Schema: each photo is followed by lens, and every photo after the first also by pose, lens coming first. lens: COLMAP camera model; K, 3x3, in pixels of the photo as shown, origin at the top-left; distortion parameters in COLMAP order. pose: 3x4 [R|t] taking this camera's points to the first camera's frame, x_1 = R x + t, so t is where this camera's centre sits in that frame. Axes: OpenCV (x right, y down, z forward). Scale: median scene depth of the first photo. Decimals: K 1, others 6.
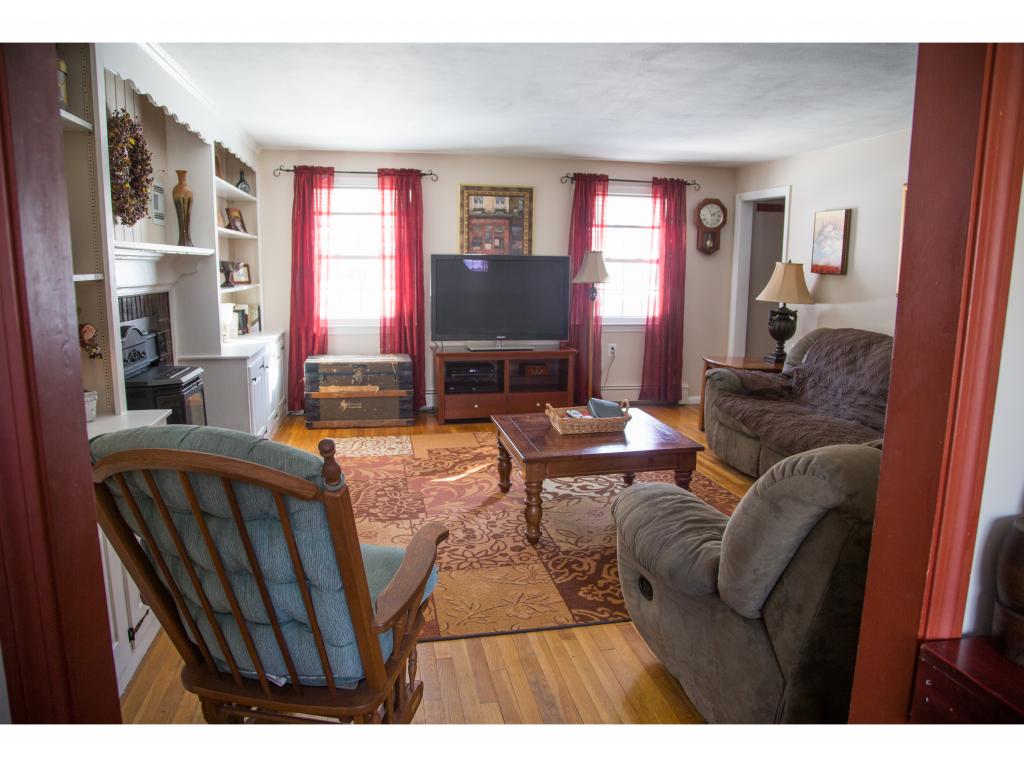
lens RADIAL K [[713.9, 0, 512.0], [0, 713.9, 383.5], [0, 0, 1]] dist [-0.113770, 0.063595]
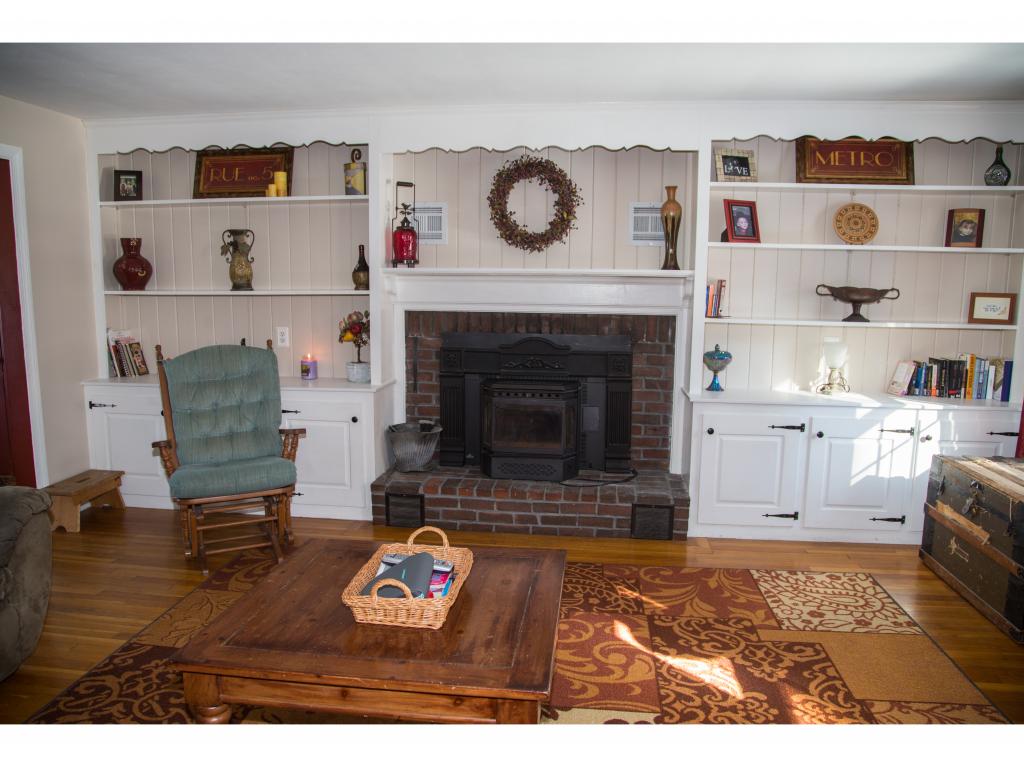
lens RADIAL K [[738.5, 0, 512.0], [0, 738.5, 383.5], [0, 0, 1]] dist [-0.119287, 0.077697]
pose [[-0.316540, 0.117618, -0.941259, 0.506426], [-0.172196, 0.968672, 0.178952, -0.175973], [0.932819, 0.218727, -0.286370, 1.064276]]
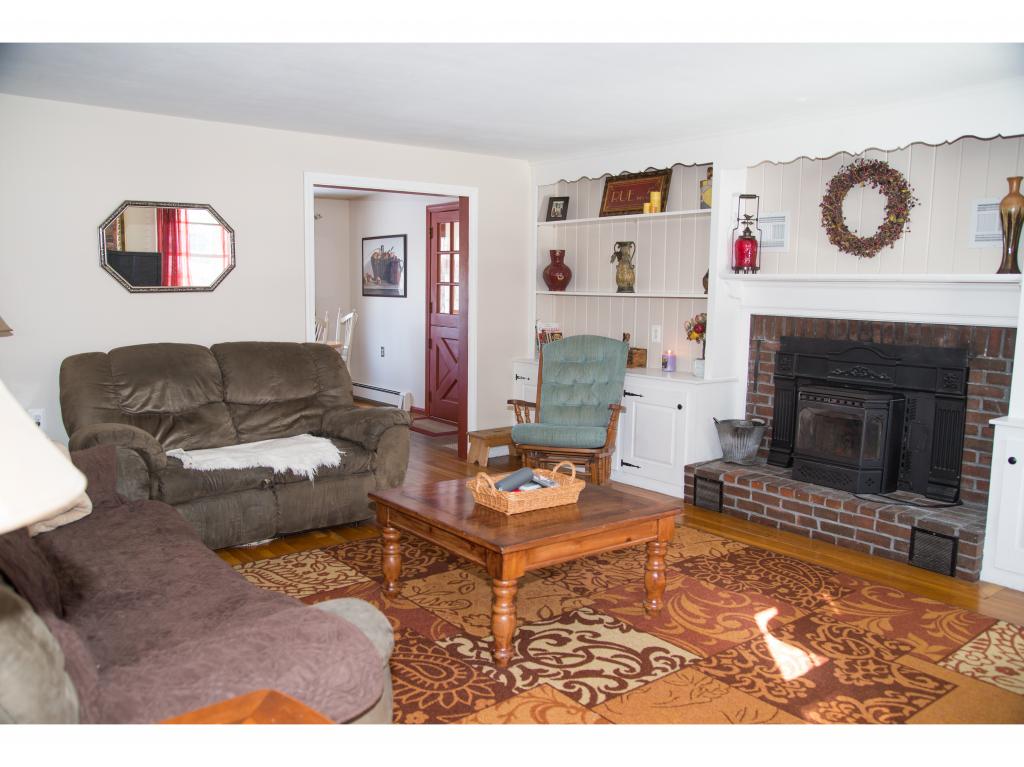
lens RADIAL K [[807.4, 0, 512.0], [0, 807.4, 383.5], [0, 0, 1]] dist [-0.007727, 0.000936]
pose [[-0.886909, 0.029585, -0.460995, 0.448918], [-0.104496, 0.959230, 0.262599, -0.244604], [0.449969, 0.281074, -0.847659, 1.495258]]
